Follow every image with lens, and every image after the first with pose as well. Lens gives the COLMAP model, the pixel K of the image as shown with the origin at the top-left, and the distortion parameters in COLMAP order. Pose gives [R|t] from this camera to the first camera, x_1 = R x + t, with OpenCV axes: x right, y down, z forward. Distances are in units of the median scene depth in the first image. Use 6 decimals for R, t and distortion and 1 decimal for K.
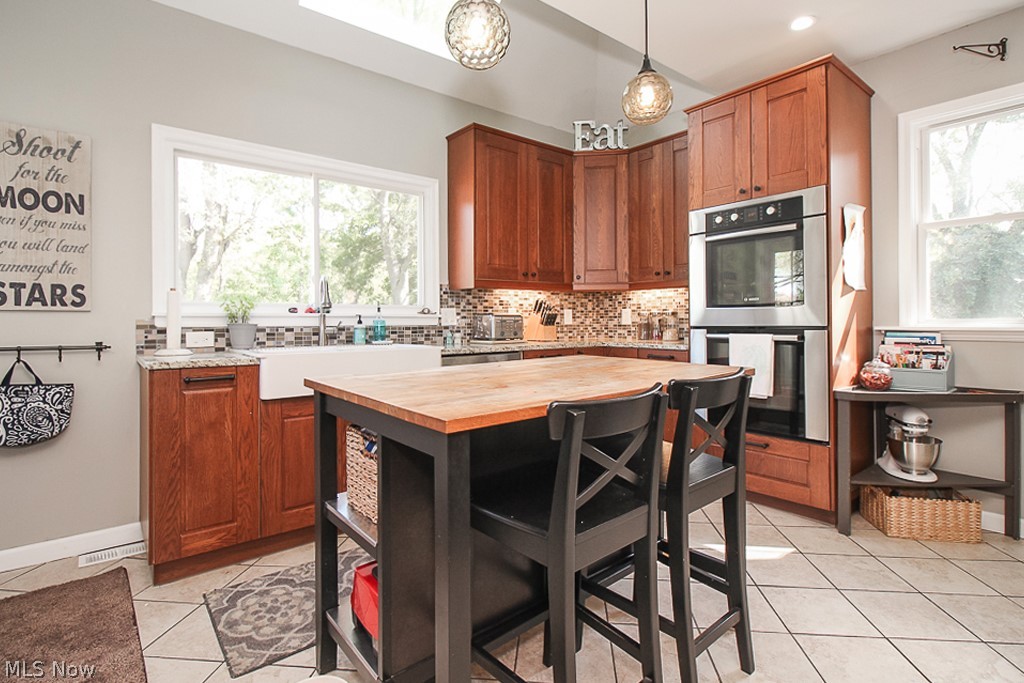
lens RADIAL K [[495.9, 0, 512.4], [0, 495.9, 320.8], [0, 0, 1]] dist [0.009945, -0.006992]
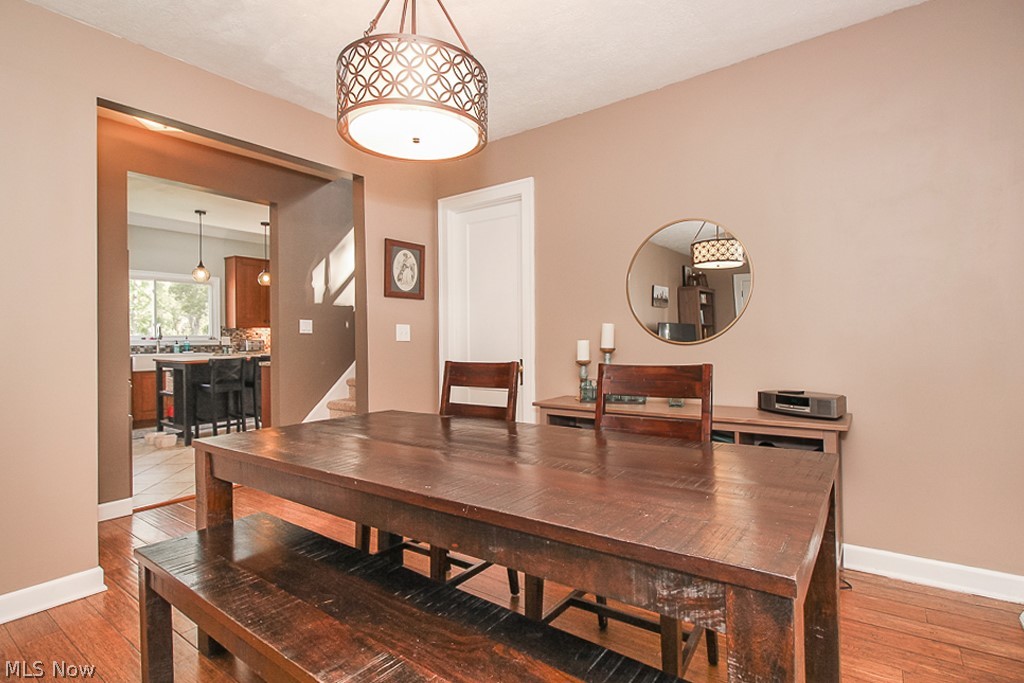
lens RADIAL K [[495.9, 0, 513.4], [0, 495.9, 341.0], [0, 0, 1]] dist [0.009945, -0.006992]
pose [[0.967135, 0.001384, 0.254258, 0.560239], [-0.002234, 0.999993, 0.003051, -0.017657], [-0.254252, -0.003519, 0.967131, -1.479523]]
